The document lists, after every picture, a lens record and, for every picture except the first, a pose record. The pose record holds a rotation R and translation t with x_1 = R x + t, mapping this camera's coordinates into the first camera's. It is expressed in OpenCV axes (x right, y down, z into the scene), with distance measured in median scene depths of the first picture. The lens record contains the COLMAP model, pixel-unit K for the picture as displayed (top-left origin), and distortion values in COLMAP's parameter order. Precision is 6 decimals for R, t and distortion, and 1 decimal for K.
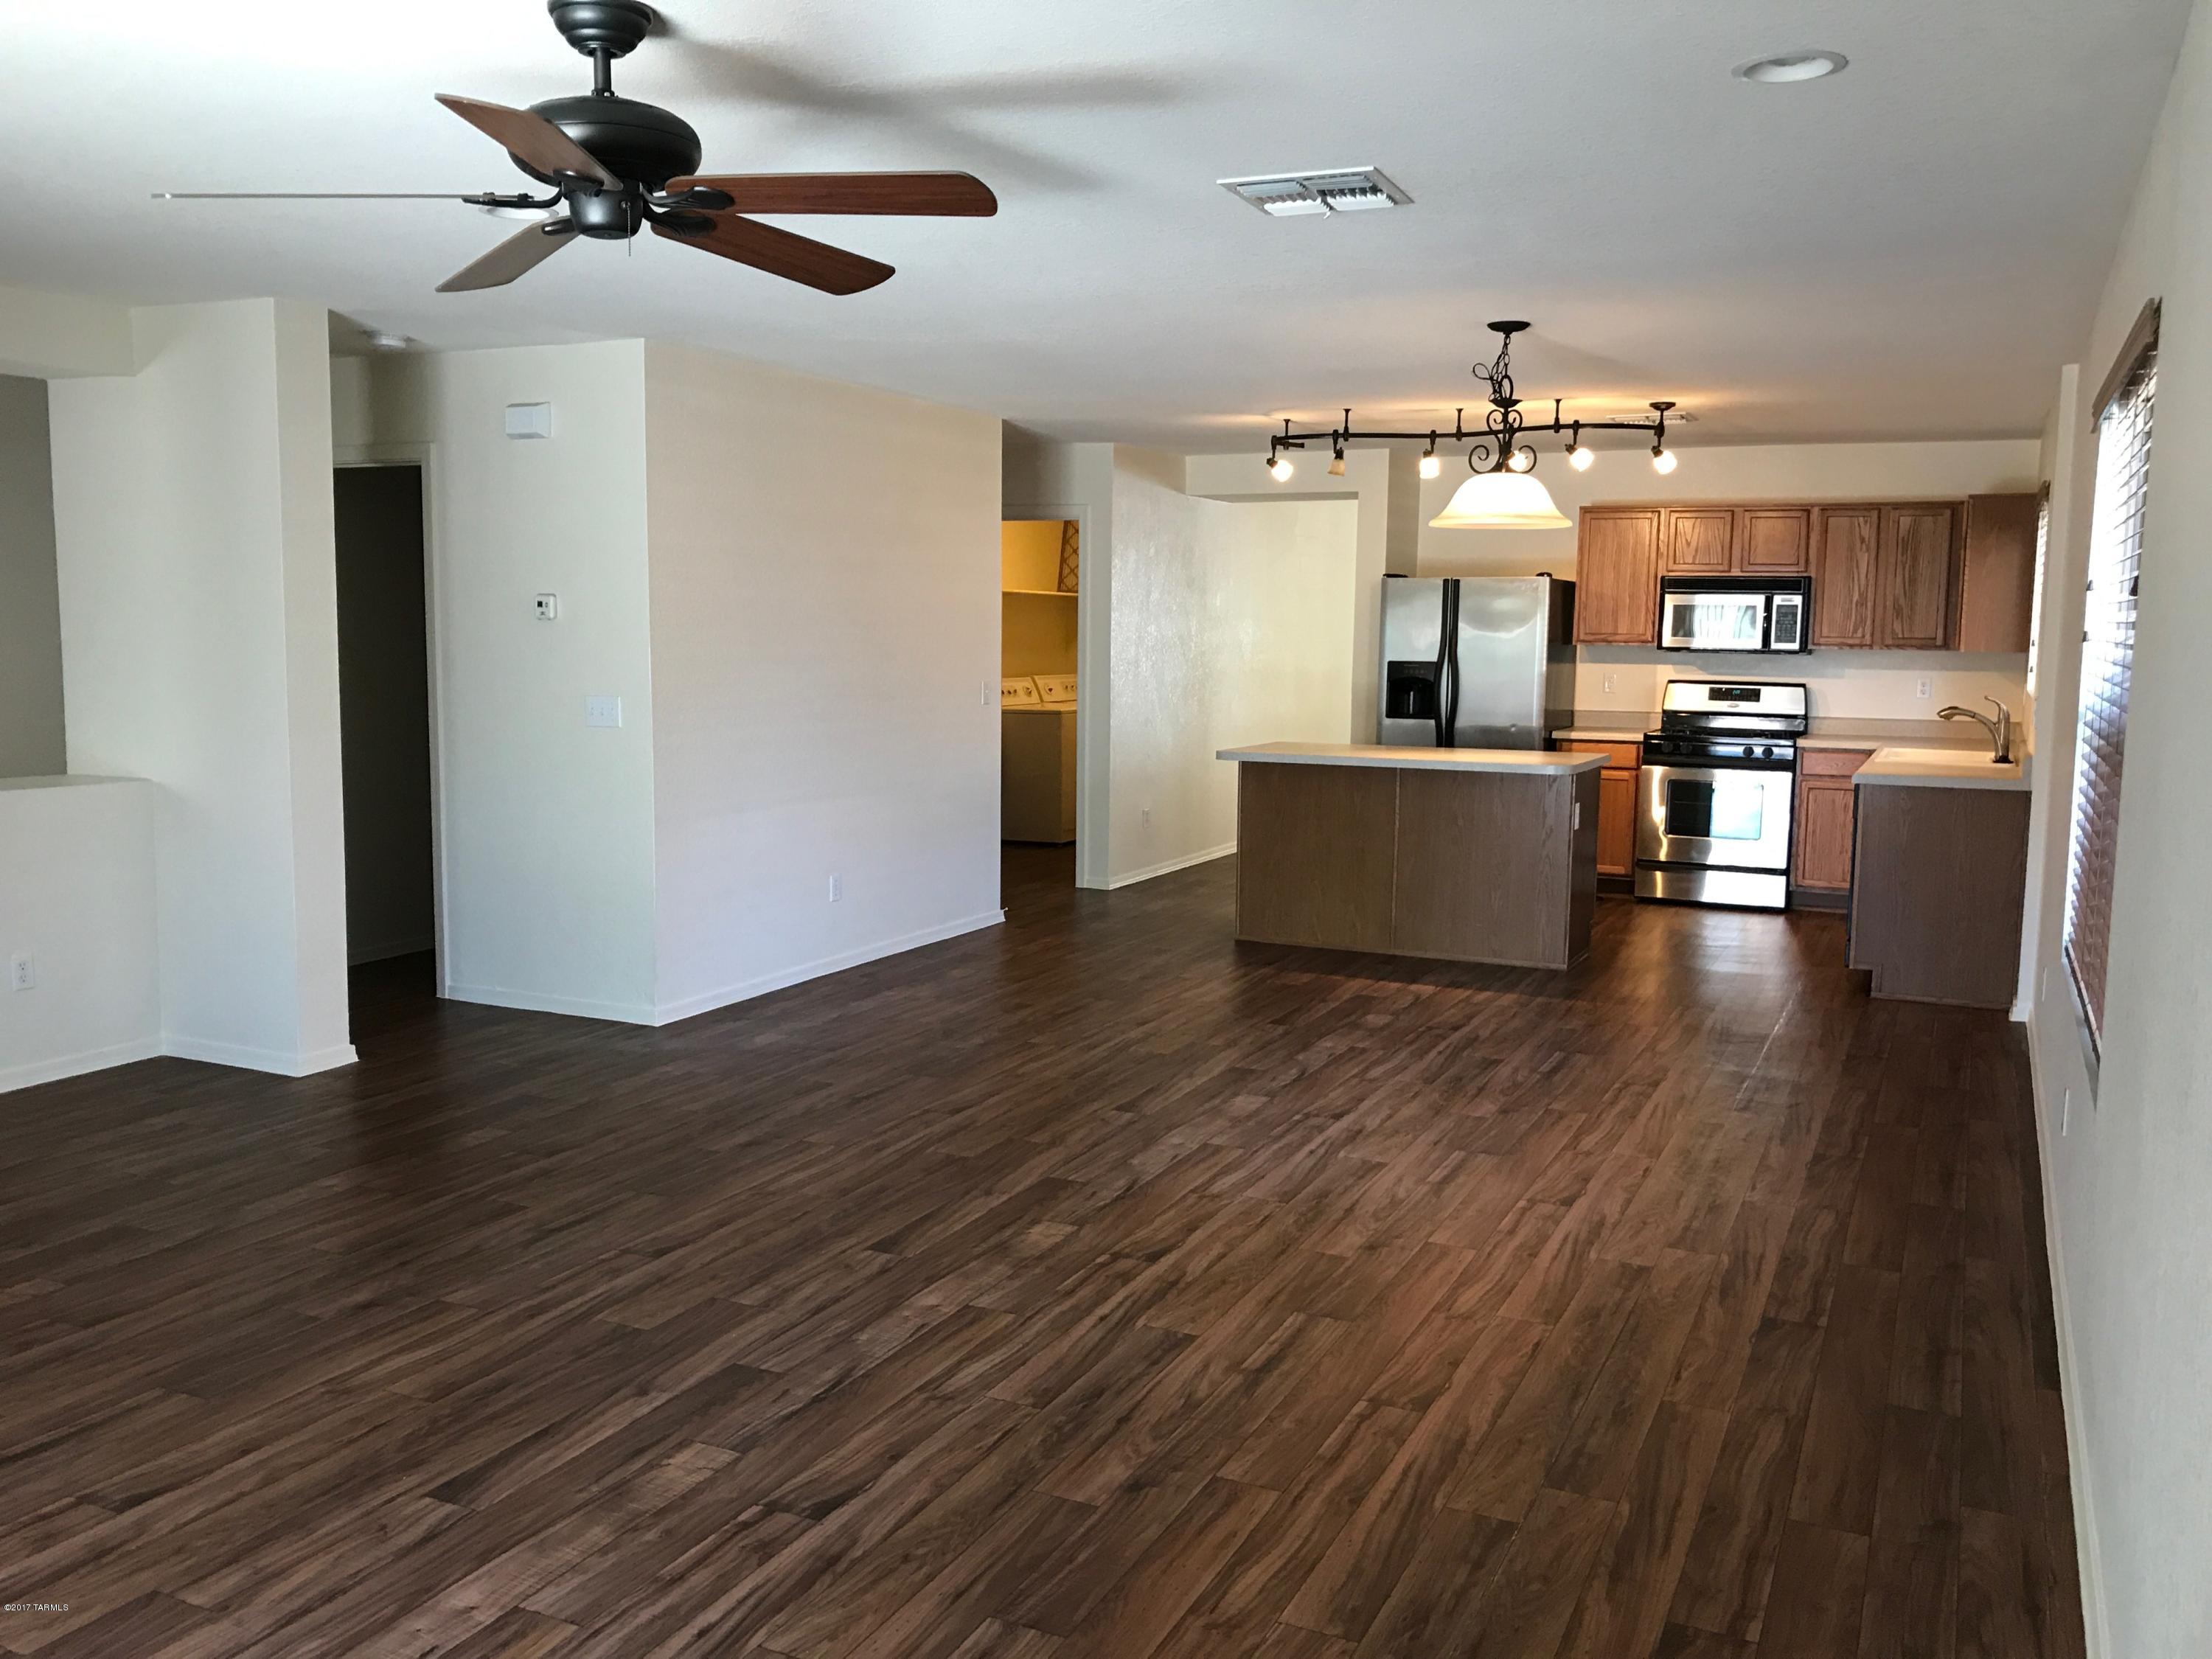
lens RADIAL K [[1842.1, 0, 1106.0], [0, 1842.1, 829.5], [0, 0, 1]] dist [0.062195, -0.111603]
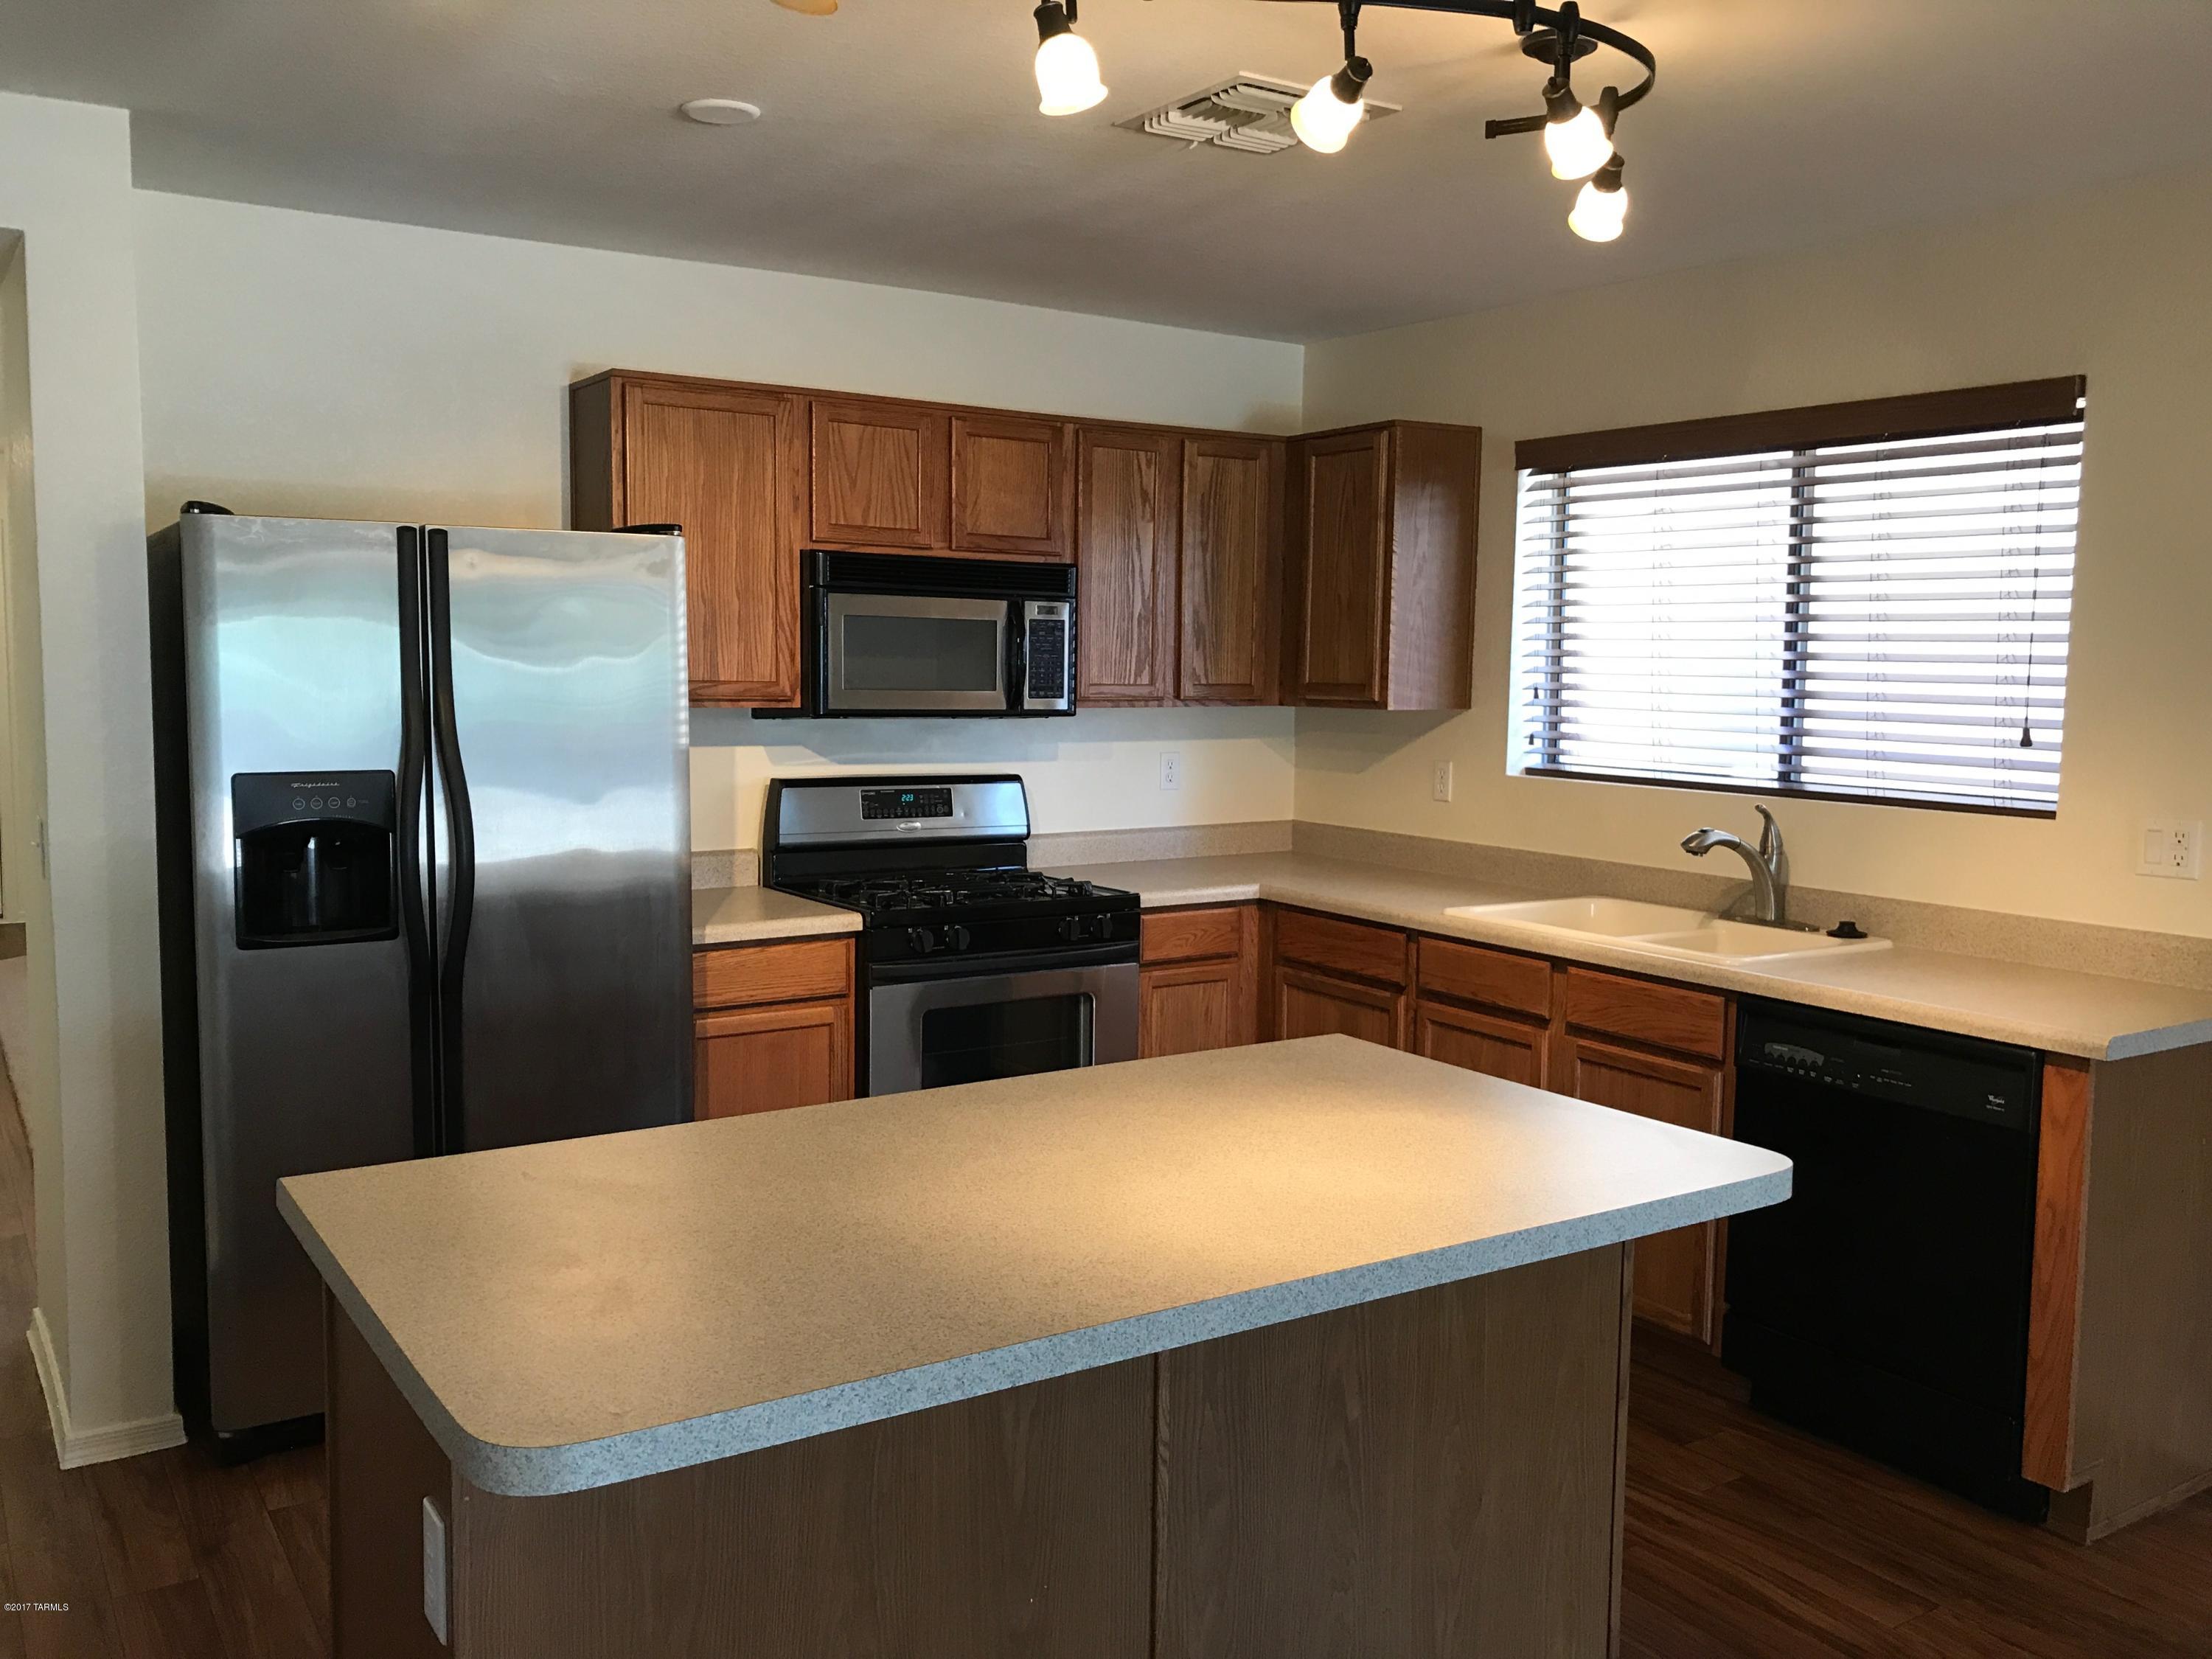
lens RADIAL K [[1842.1, 0, 1106.0], [0, 1842.1, 829.5], [0, 0, 1]] dist [0.062195, -0.111603]
pose [[0.520565, -0.086306, 0.849449, -0.044556], [0.088429, 0.994978, 0.046900, -0.087583], [-0.849231, 0.050701, 0.525582, 0.733019]]
